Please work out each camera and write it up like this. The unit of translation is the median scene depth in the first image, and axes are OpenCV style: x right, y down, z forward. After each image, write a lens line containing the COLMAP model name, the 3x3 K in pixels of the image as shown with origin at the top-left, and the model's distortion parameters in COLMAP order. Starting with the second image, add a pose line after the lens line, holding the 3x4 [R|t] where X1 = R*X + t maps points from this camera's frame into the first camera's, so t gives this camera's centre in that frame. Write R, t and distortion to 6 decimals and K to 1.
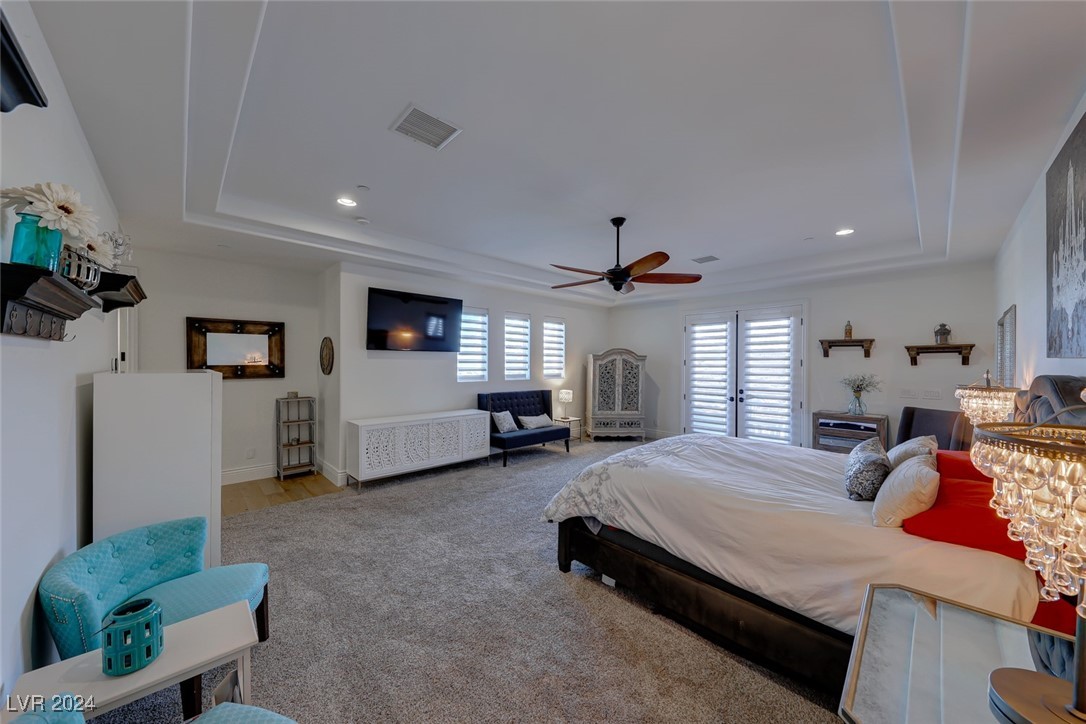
lens RADIAL K [[376.4, 0, 541.1], [0, 376.4, 365.3], [0, 0, 1]] dist [-0.000495, -0.000029]
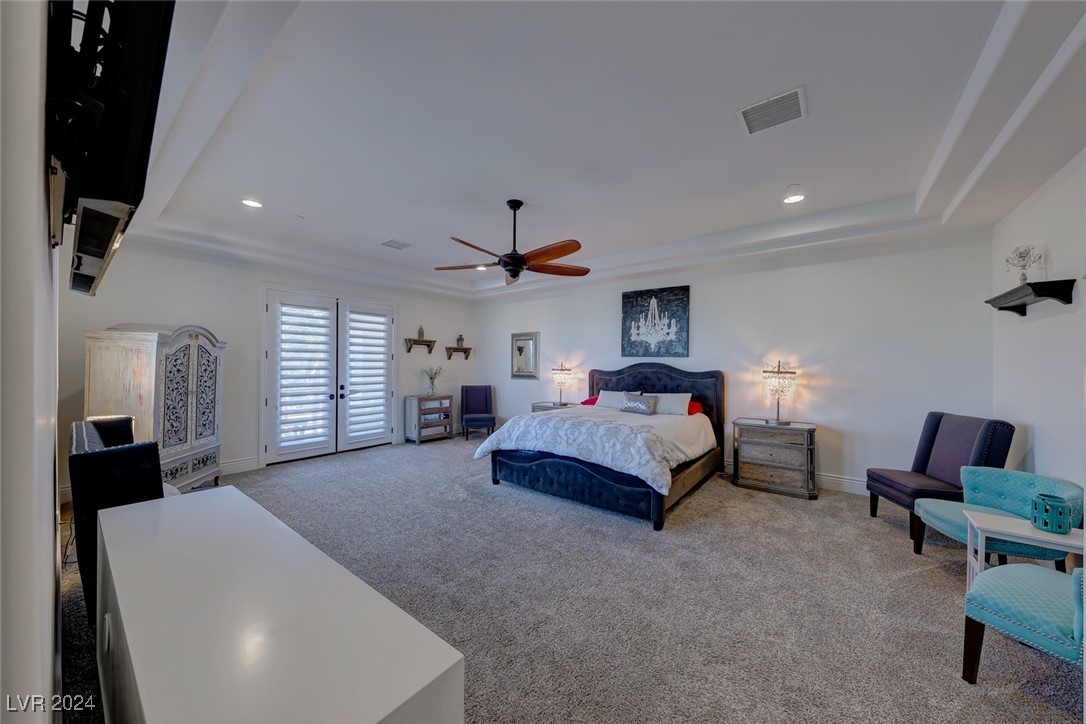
lens RADIAL K [[376.4, 0, 537.5], [0, 376.4, 358.6], [0, 0, 1]] dist [-0.000495, -0.000029]
pose [[-0.151228, 0.009320, 0.988455, -0.456399], [-0.001863, 0.999951, -0.009713, 0.007655], [-0.988497, -0.003310, -0.151203, 0.672466]]
